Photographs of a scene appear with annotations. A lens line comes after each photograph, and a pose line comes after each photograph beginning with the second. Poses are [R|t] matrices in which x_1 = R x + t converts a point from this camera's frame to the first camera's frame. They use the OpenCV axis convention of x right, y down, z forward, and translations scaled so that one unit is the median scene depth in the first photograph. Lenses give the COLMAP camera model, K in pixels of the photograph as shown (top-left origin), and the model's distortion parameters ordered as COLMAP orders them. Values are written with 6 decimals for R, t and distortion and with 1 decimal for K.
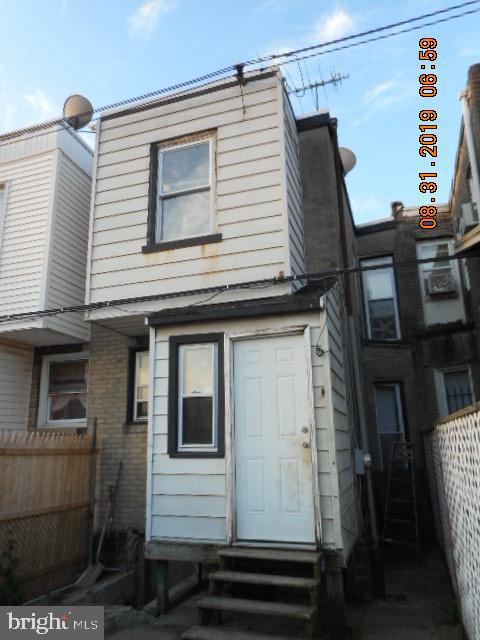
lens RADIAL K [[468.2, 0, 240.0], [0, 468.2, 320.0], [0, 0, 1]] dist [0.051955, -0.082539]
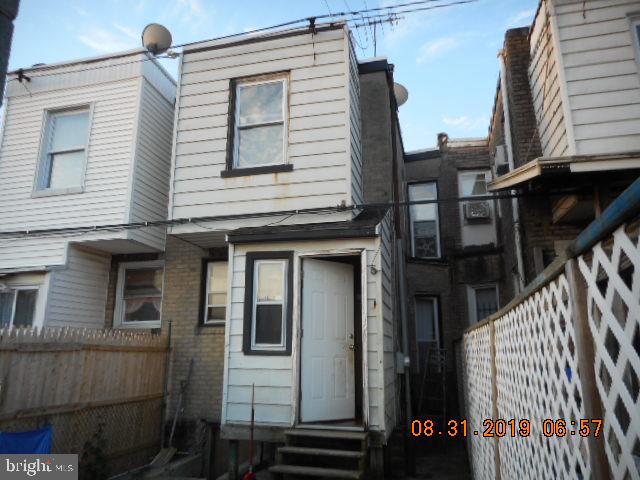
lens RADIAL K [[471.0, 0, 320.7], [0, 471.0, 237.3], [0, 0, 1]] dist [-0.005811, -0.008723]
pose [[0.996367, 0.039119, 0.075643, -0.044817], [-0.040431, 0.999056, 0.015883, -0.022997], [-0.074950, -0.018883, 0.997008, -0.147208]]
